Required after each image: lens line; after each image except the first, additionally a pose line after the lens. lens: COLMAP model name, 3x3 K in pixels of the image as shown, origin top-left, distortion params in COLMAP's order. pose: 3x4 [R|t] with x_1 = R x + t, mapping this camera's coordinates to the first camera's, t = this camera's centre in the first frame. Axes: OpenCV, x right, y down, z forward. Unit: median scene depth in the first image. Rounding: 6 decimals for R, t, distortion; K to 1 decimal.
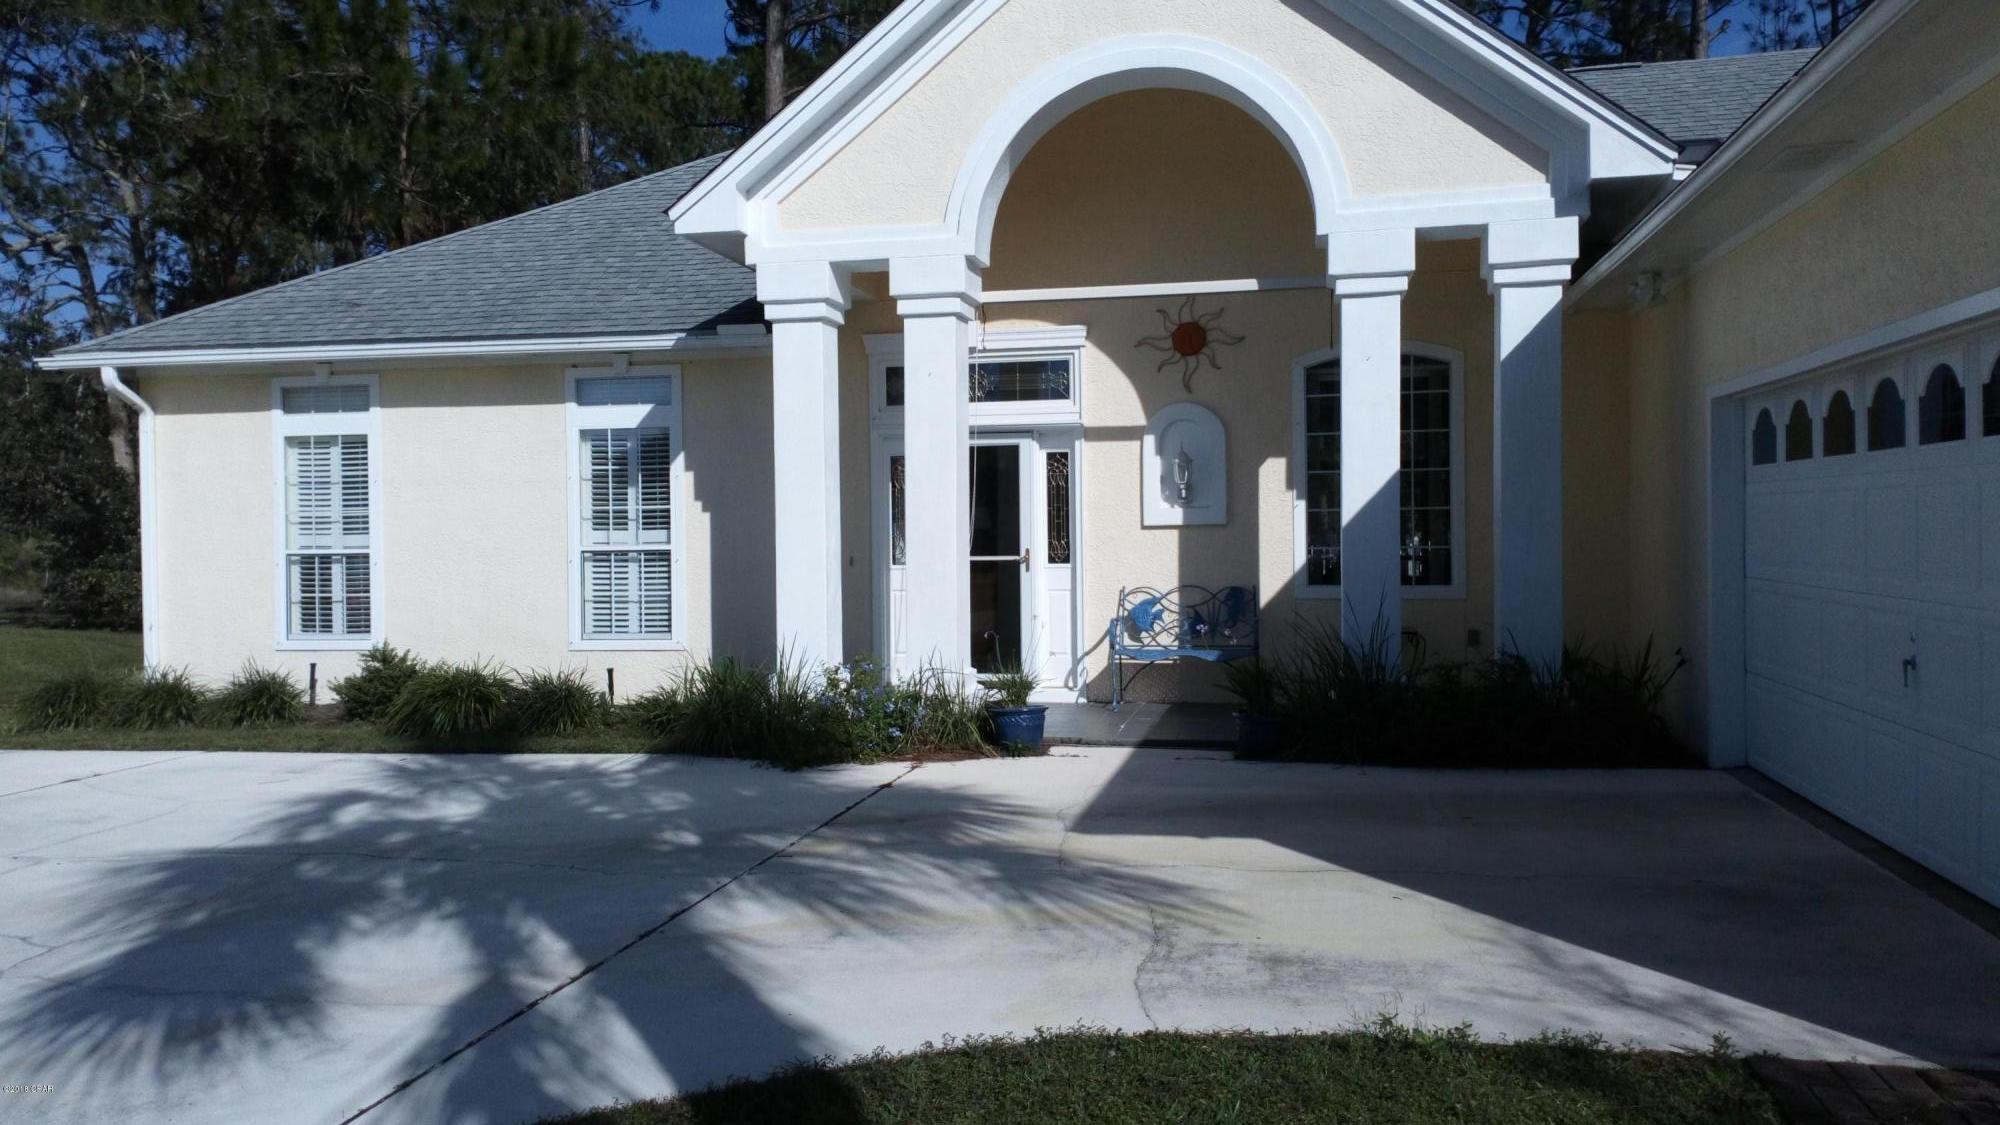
lens RADIAL K [[1572.6, 0, 1000.0], [0, 1572.6, 562.5], [0, 0, 1]] dist [0.181004, 0.000104]
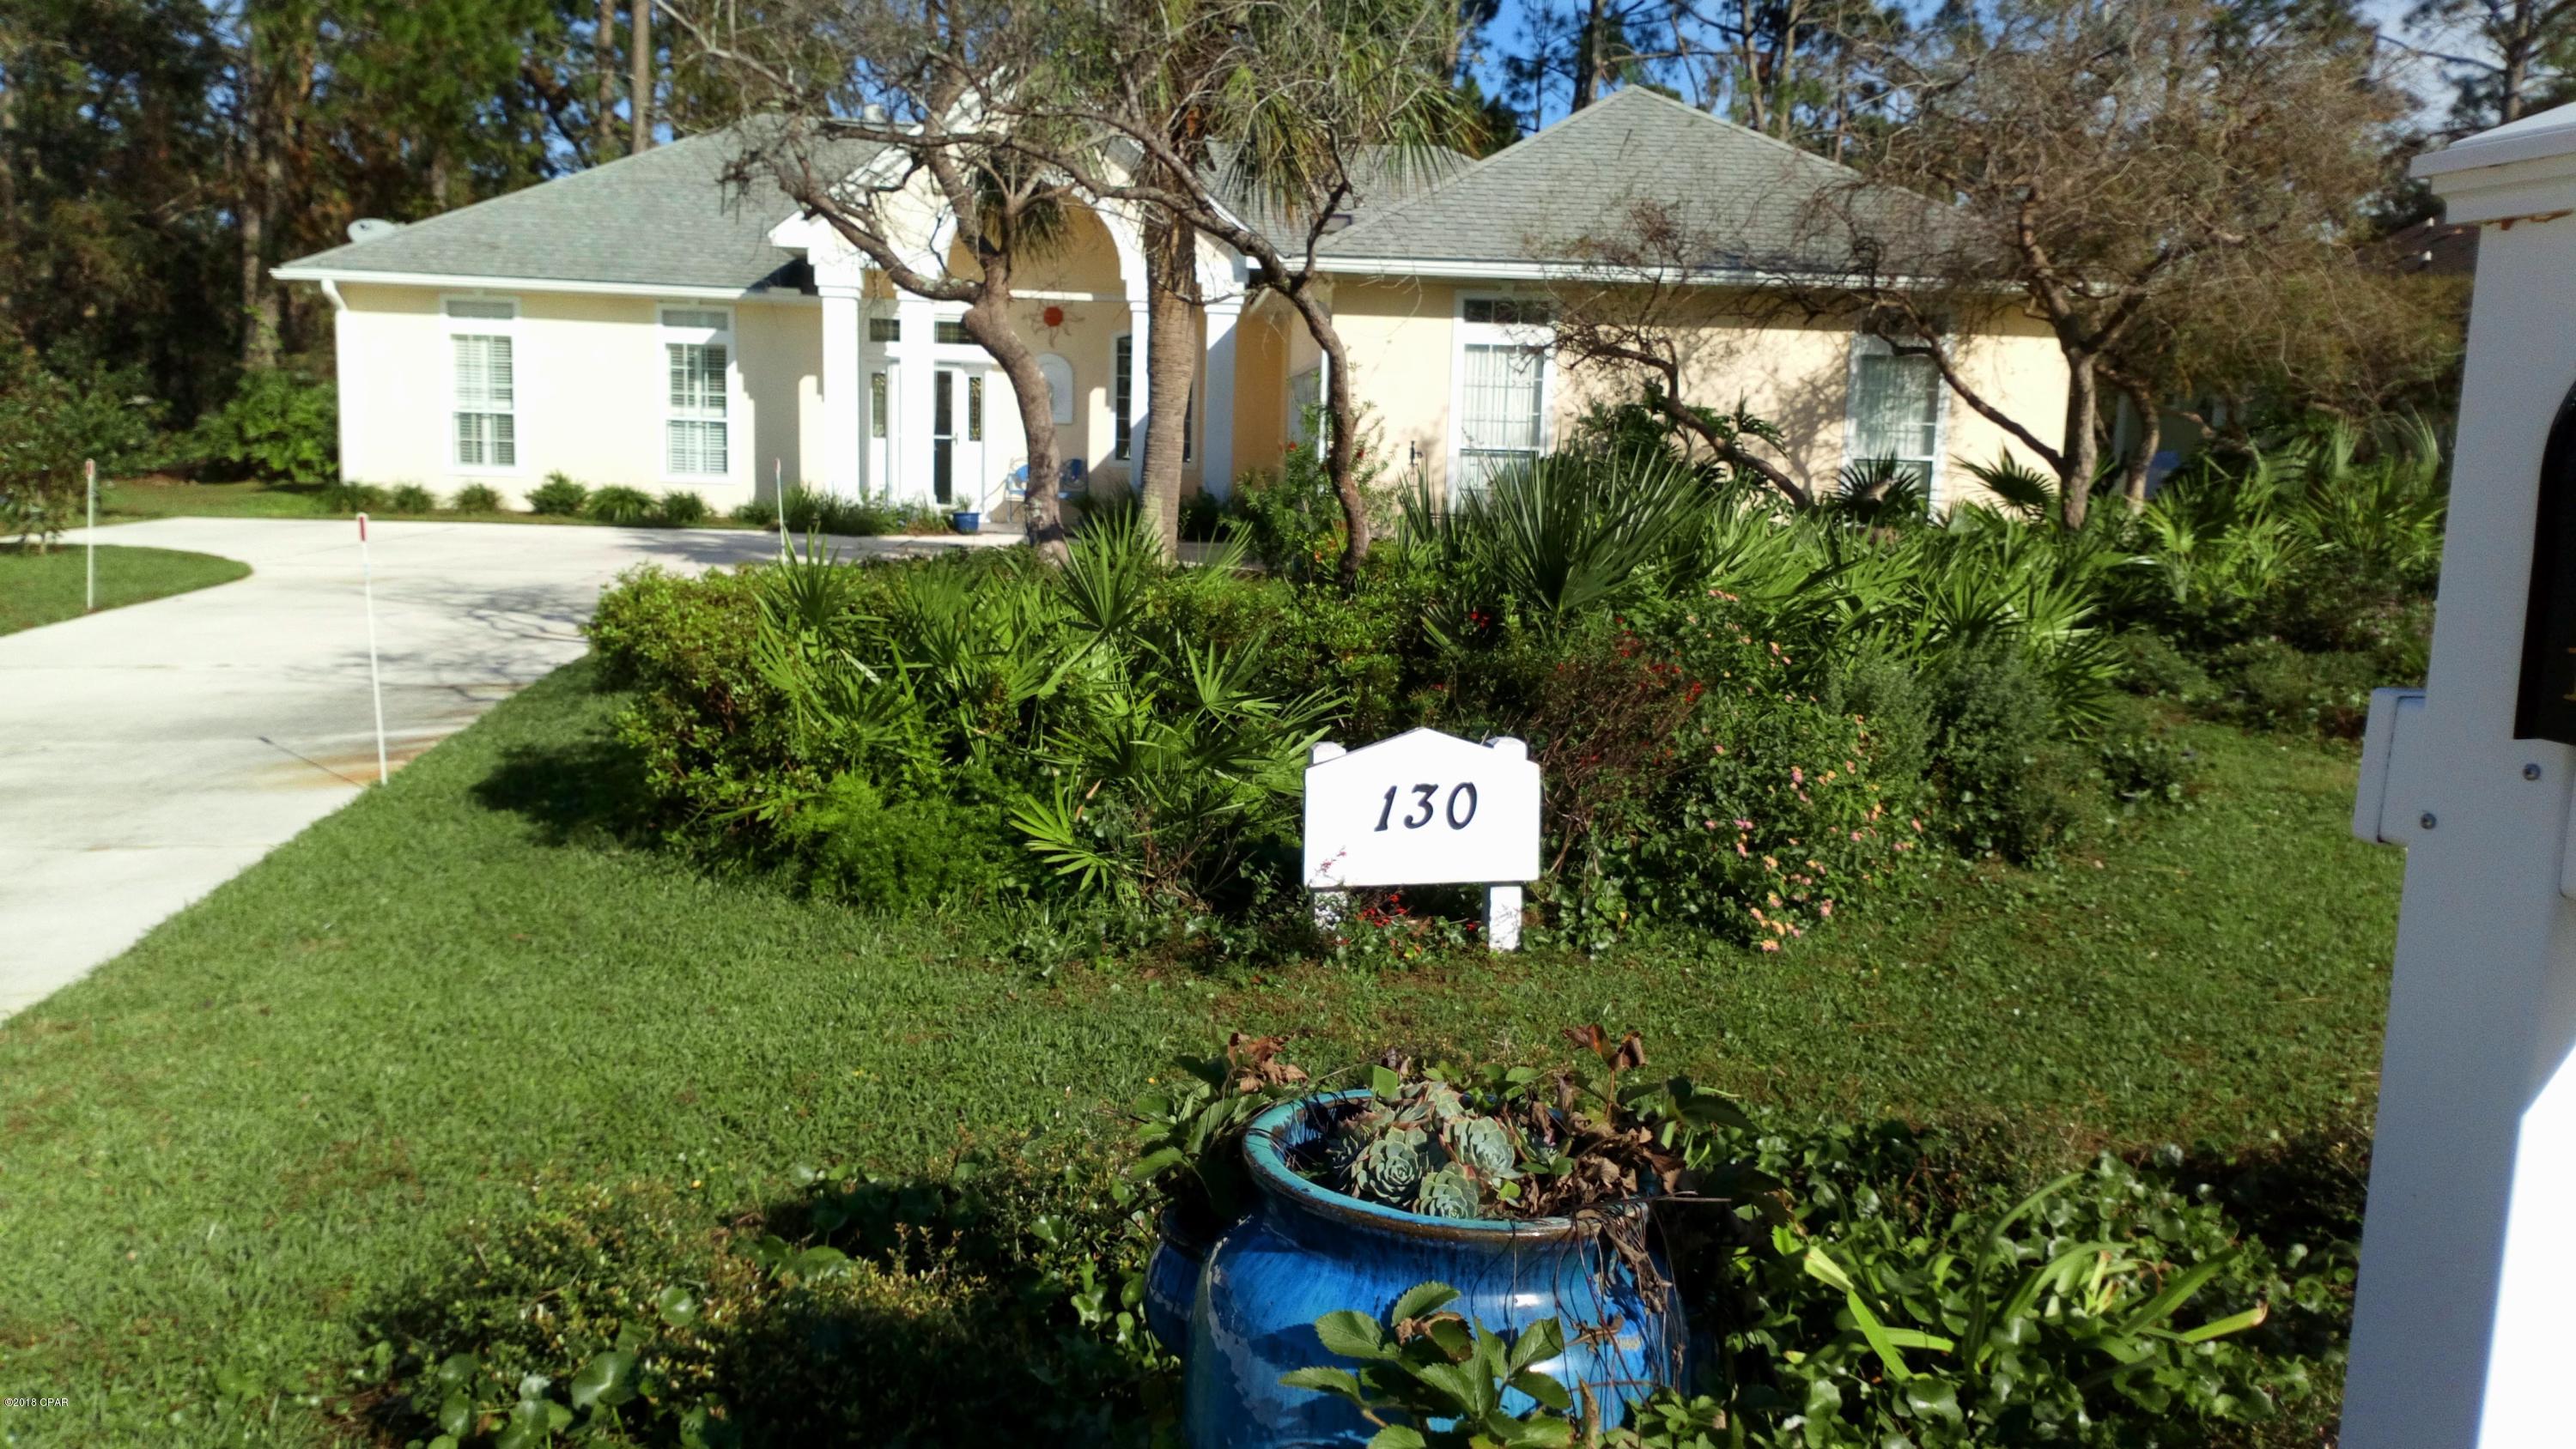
lens RADIAL K [[1983.2, 0, 1288.0], [0, 1983.2, 724.5], [0, 0, 1]] dist [-0.000659, -0.000110]
pose [[0.966410, 0.010701, 0.256782, -0.167833], [-0.045592, 0.990424, 0.130313, 0.008089], [-0.252928, -0.137643, 0.957644, -1.098749]]
